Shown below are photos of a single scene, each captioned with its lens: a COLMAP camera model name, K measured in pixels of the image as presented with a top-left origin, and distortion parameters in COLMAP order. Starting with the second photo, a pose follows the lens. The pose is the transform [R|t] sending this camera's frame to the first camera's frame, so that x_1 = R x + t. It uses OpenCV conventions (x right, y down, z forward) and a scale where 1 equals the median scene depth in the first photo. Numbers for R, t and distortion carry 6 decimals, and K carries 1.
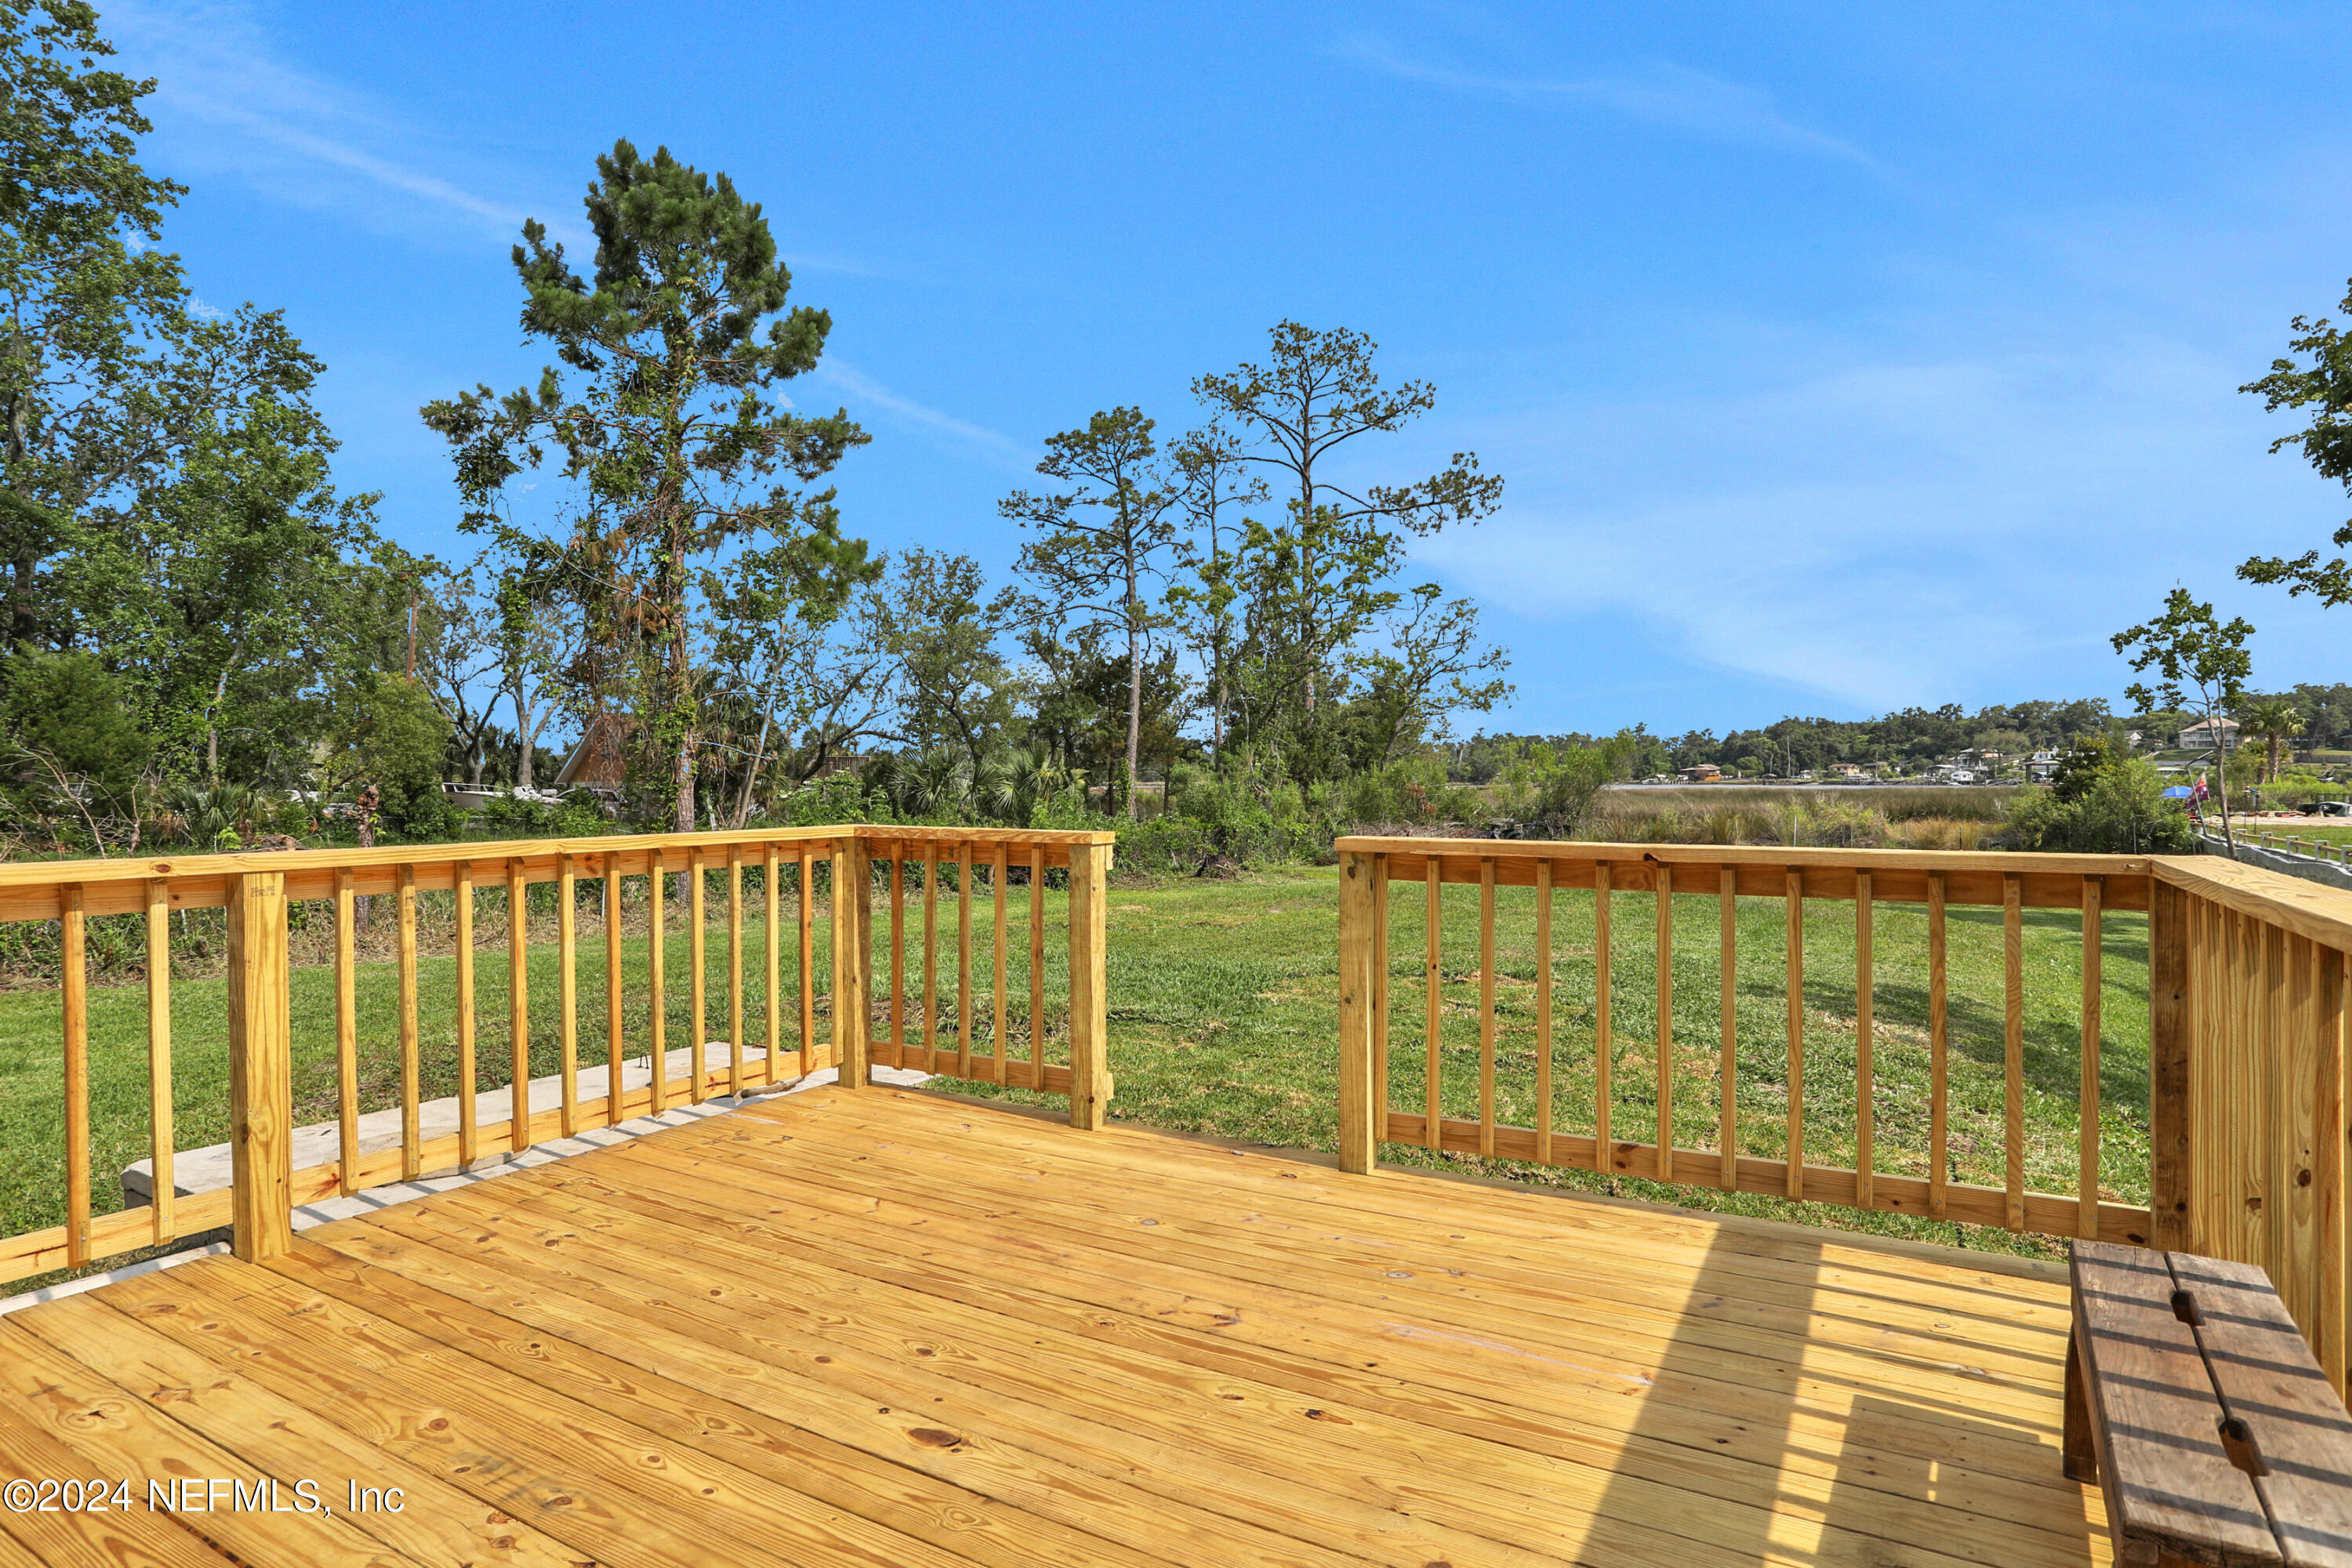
lens RADIAL K [[1152.2, 0, 1176.0], [0, 1152.2, 784.0], [0, 0, 1]] dist [-0.042205, 0.000207]
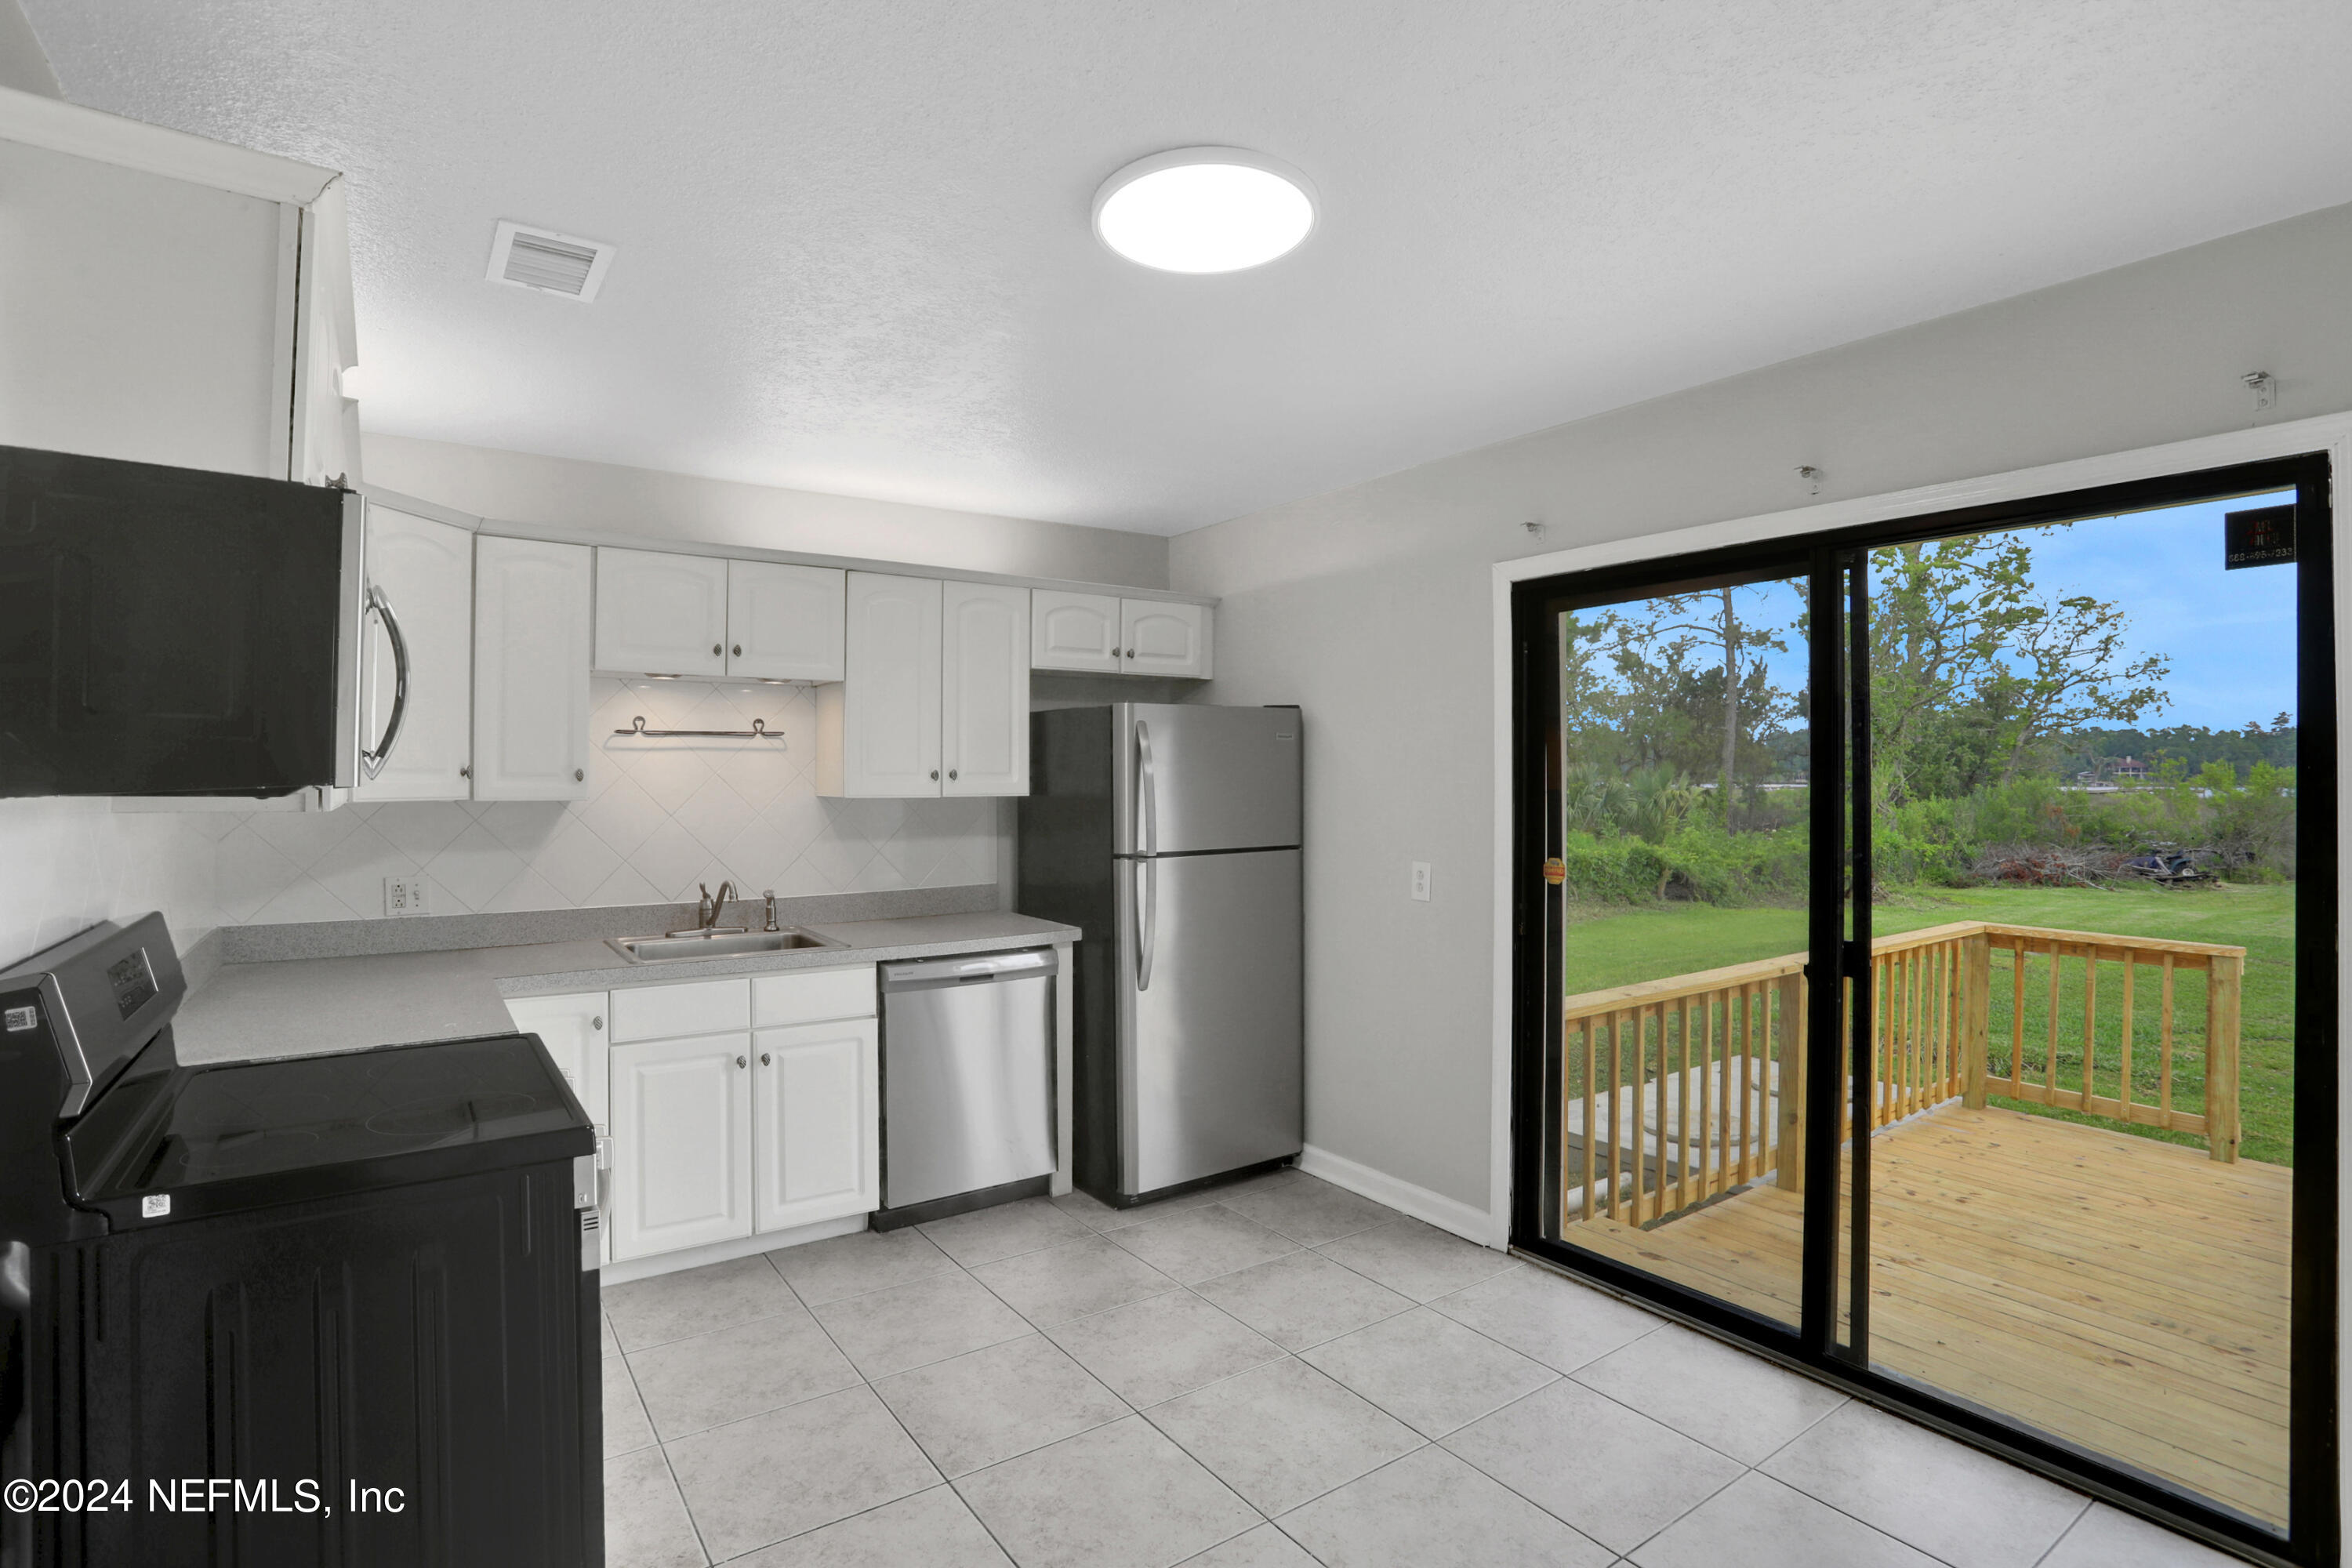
lens RADIAL K [[1148.7, 0, 1178.4], [0, 1148.7, 748.8], [0, 0, 1]] dist [-0.000693, -0.000055]
pose [[0.938957, 0.012353, -0.343814, -0.140837], [-0.012800, 0.999918, 0.000967, -0.035503], [0.343797, 0.003493, 0.939037, -0.138905]]
